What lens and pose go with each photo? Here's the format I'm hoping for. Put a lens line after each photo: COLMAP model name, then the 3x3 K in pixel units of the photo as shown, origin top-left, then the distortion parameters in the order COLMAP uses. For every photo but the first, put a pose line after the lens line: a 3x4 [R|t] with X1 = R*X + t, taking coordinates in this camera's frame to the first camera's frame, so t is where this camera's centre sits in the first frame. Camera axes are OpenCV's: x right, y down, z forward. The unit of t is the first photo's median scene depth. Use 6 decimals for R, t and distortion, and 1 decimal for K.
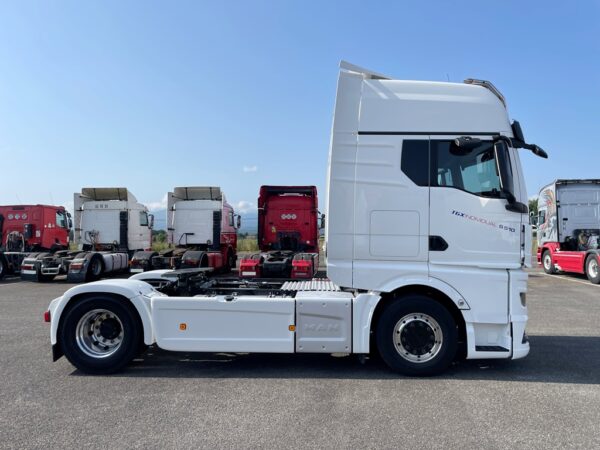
lens RADIAL K [[455.6, 0, 300.0], [0, 455.6, 225.0], [0, 0, 1]] dist [0.055858, -0.002845]
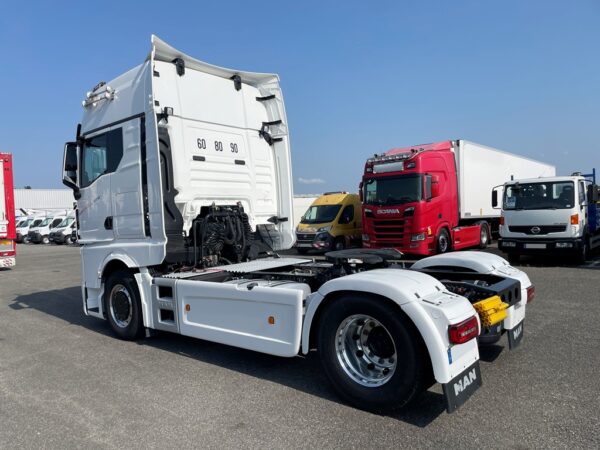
lens RADIAL K [[454.8, 0, 297.3], [0, 454.8, 232.7], [0, 0, 1]] dist [0.024719, -0.003302]
pose [[-0.792658, 0.002760, 0.609661, -0.793020], [0.020911, 0.999524, 0.022662, 0.045538], [-0.609308, 0.030712, -0.792339, 1.619353]]
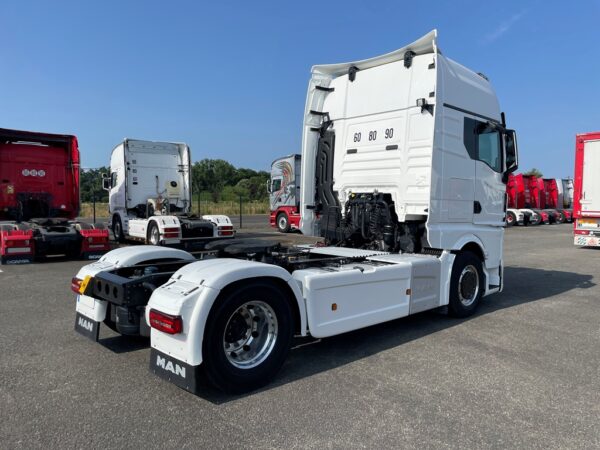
lens RADIAL K [[459.1, 0, 300.0], [0, 459.1, 225.0], [0, 0, 1]] dist [0.057333, -0.003620]
pose [[0.701504, -0.030757, 0.712001, -0.902114], [-0.024579, 0.997430, 0.067304, 0.015703], [-0.712242, -0.064715, 0.698945, 0.466386]]
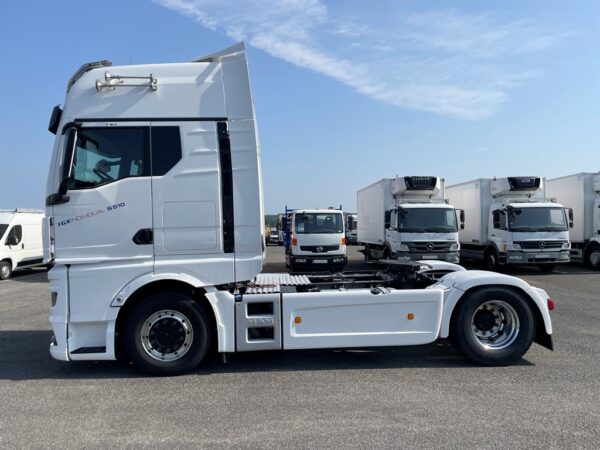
lens RADIAL K [[447.8, 0, 312.0], [0, 447.8, 233.7], [0, 0, 1]] dist [0.037384, -0.004317]
pose [[-0.992797, 0.007985, -0.119544, 0.048244], [0.009670, 0.999862, -0.013521, 0.047519], [0.119419, -0.014580, -0.992737, 1.959749]]
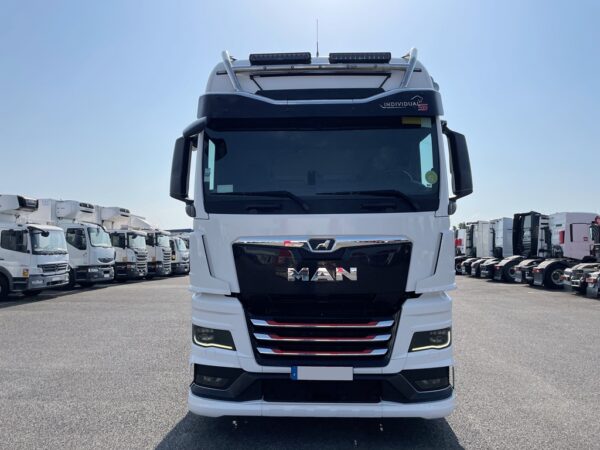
lens RADIAL K [[459.1, 0, 300.0], [0, 459.1, 225.0], [0, 0, 1]] dist [0.057333, -0.003620]
pose [[0.028320, -0.052166, -0.998237, 1.145200], [0.030513, 0.998217, -0.051299, 0.025719], [0.999133, -0.029007, 0.029861, 0.946253]]
